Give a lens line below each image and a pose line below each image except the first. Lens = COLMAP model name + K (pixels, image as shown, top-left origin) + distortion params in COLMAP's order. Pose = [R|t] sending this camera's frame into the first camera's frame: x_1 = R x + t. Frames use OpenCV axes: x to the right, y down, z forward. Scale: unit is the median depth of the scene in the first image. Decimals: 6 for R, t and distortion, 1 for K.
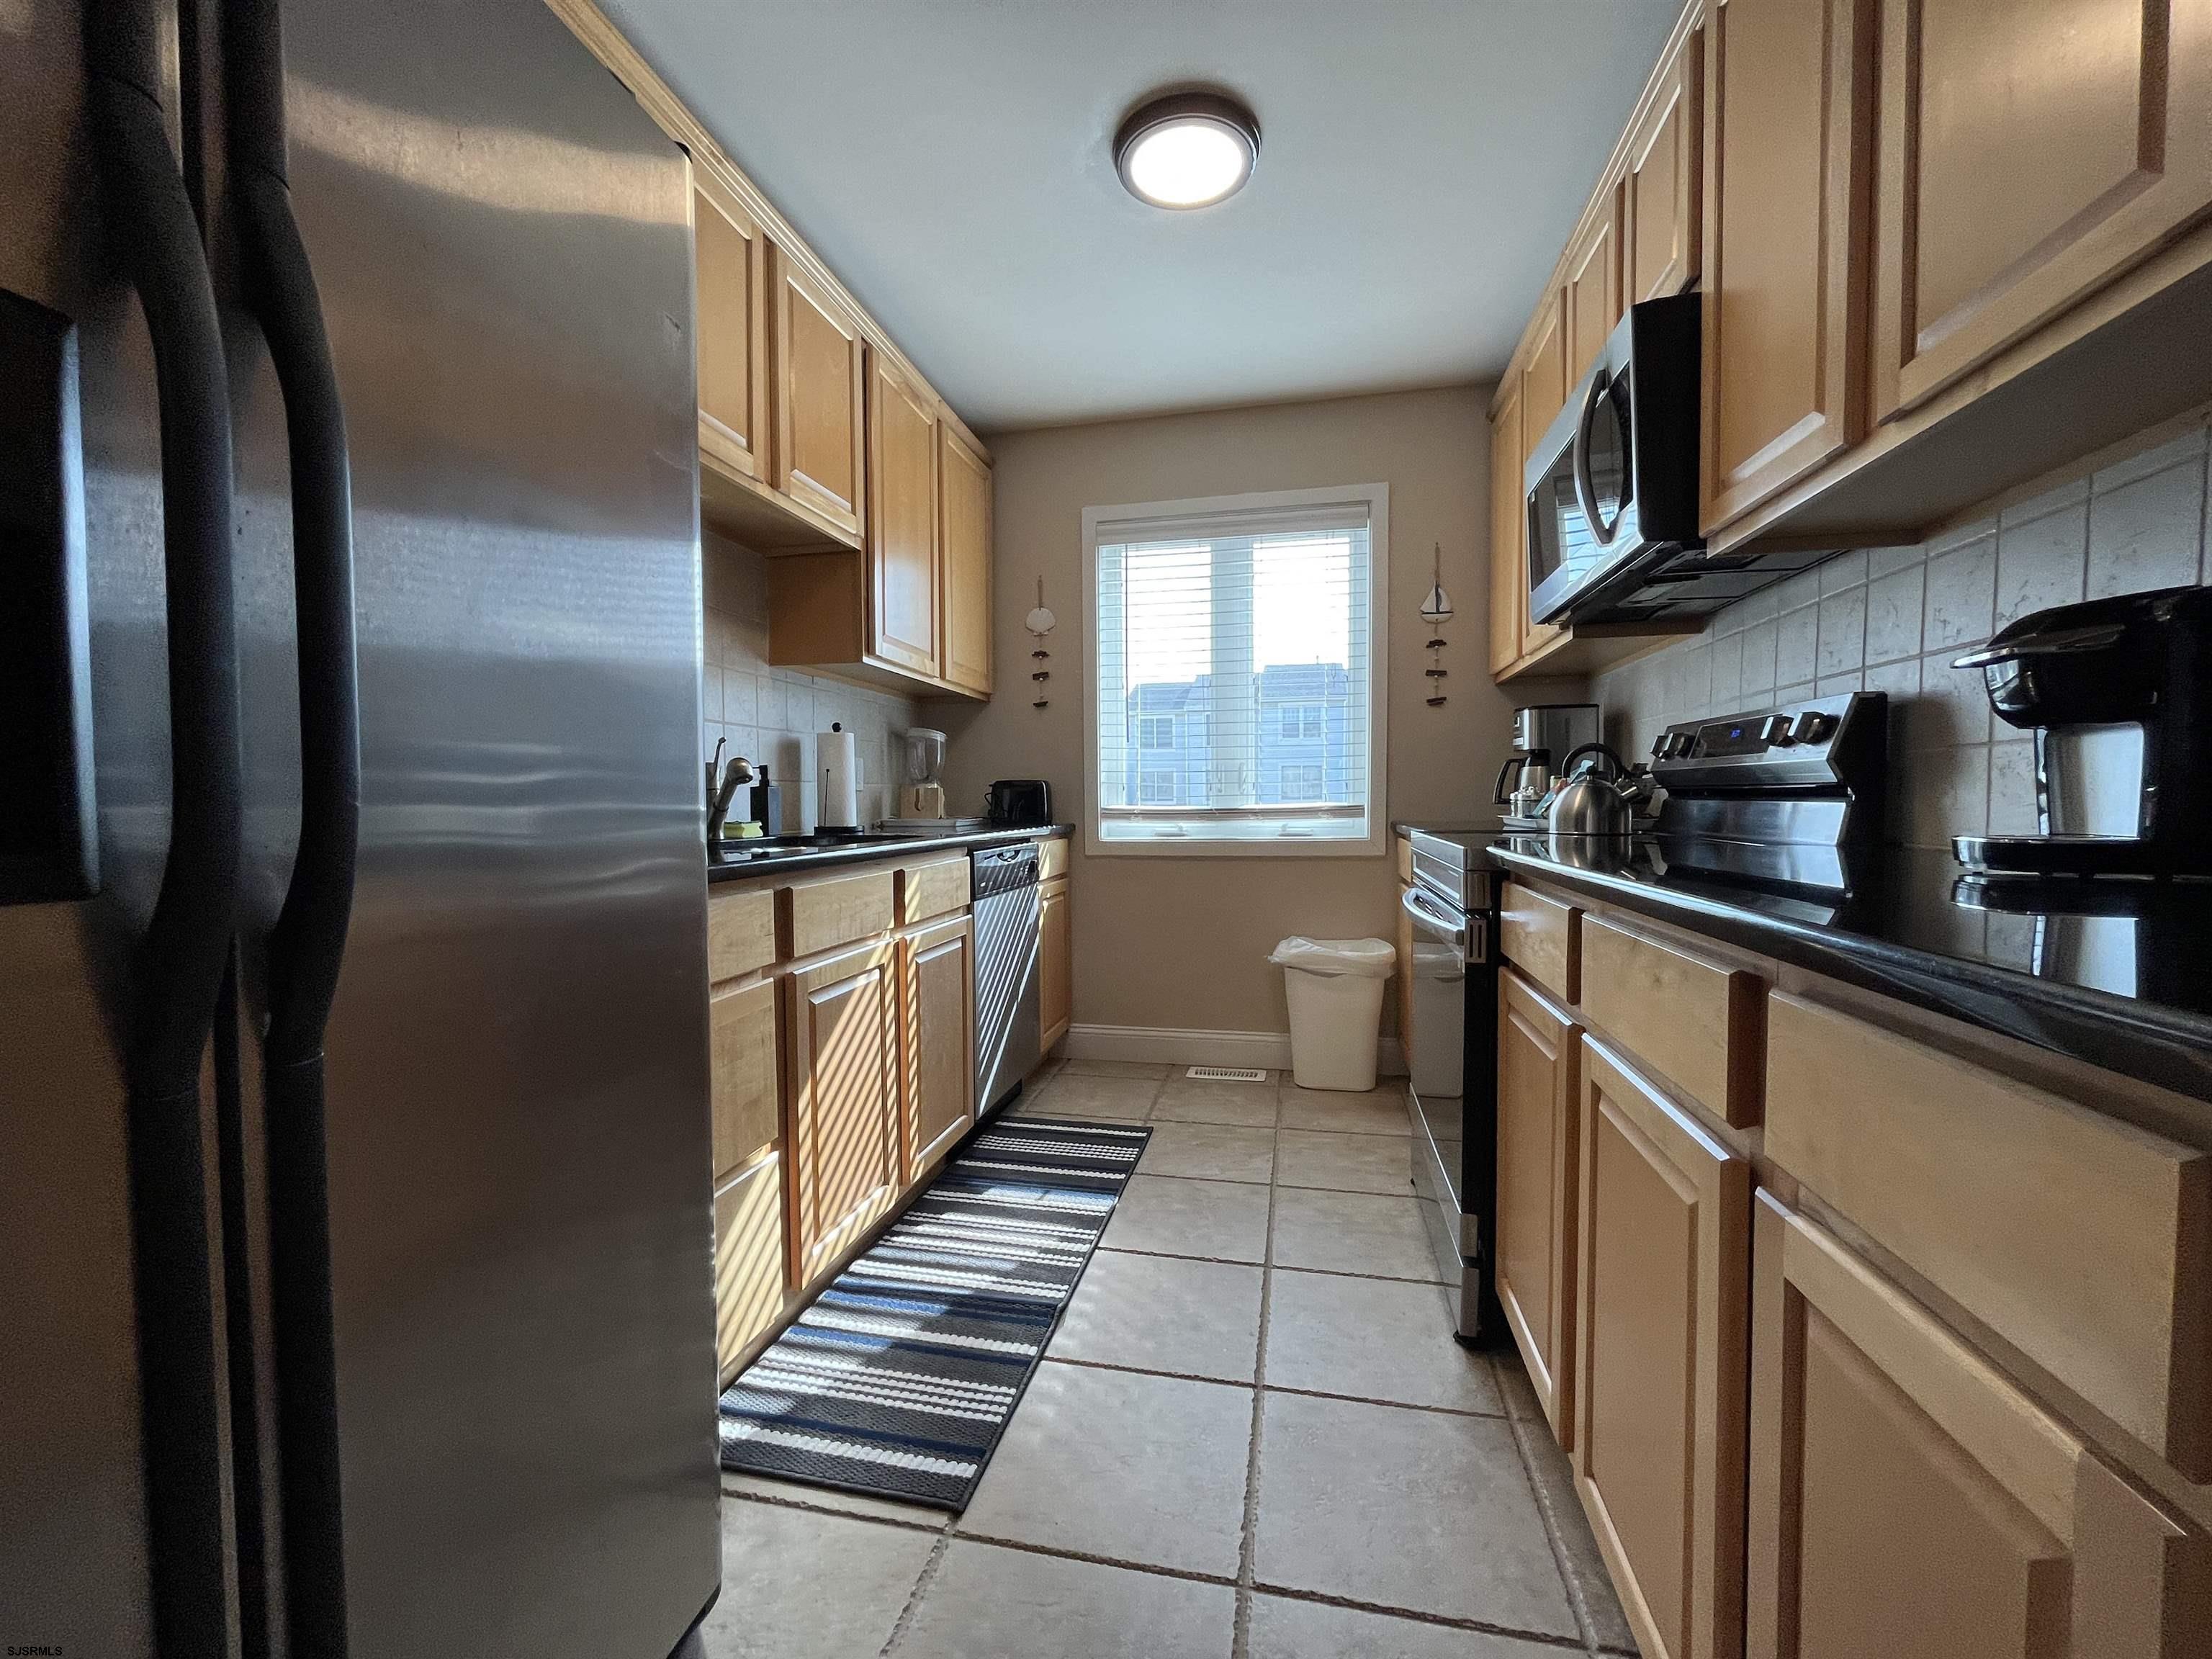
lens RADIAL K [[904.1, 0, 1118.8], [0, 904.1, 836.1], [0, 0, 1]] dist [-0.006196, 0.000335]
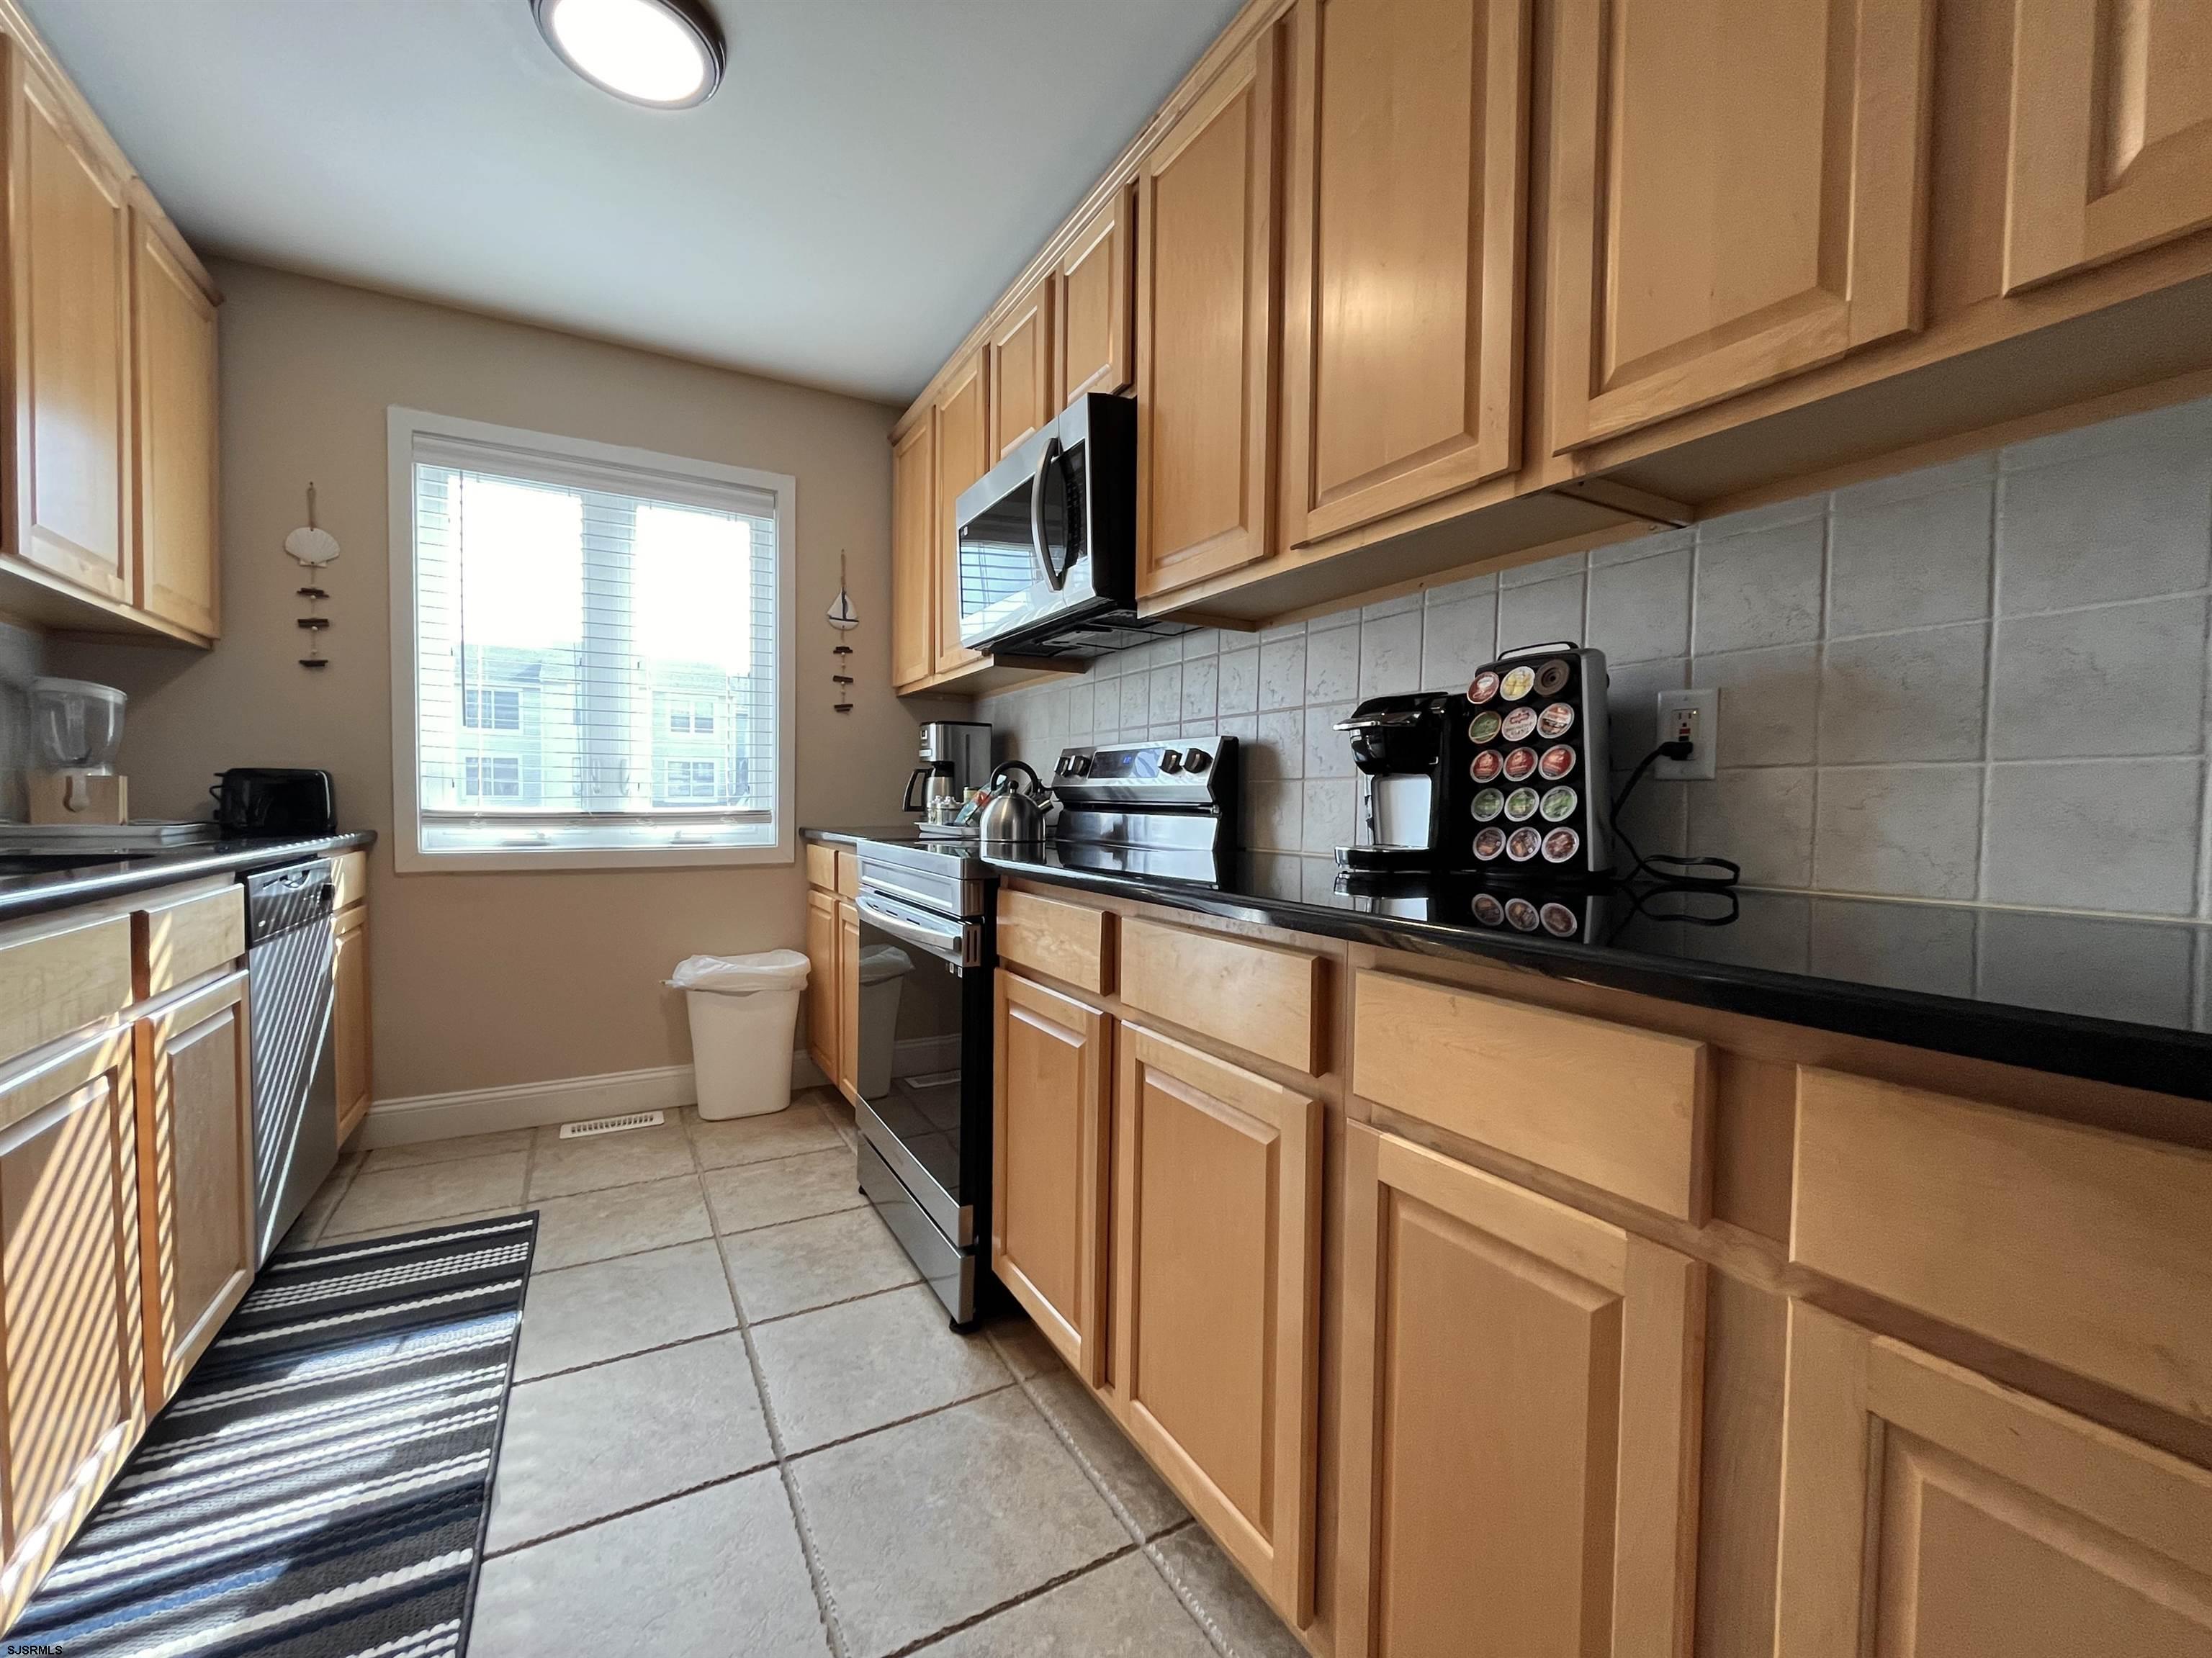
lens RADIAL K [[904.0, 0, 1119.3], [0, 904.0, 835.5], [0, 0, 1]] dist [-0.006196, 0.000335]
pose [[0.743468, -0.006653, 0.668738, -0.153781], [0.006941, 0.999973, 0.002232, -0.012150], [-0.668735, 0.002982, 0.743495, 0.081885]]
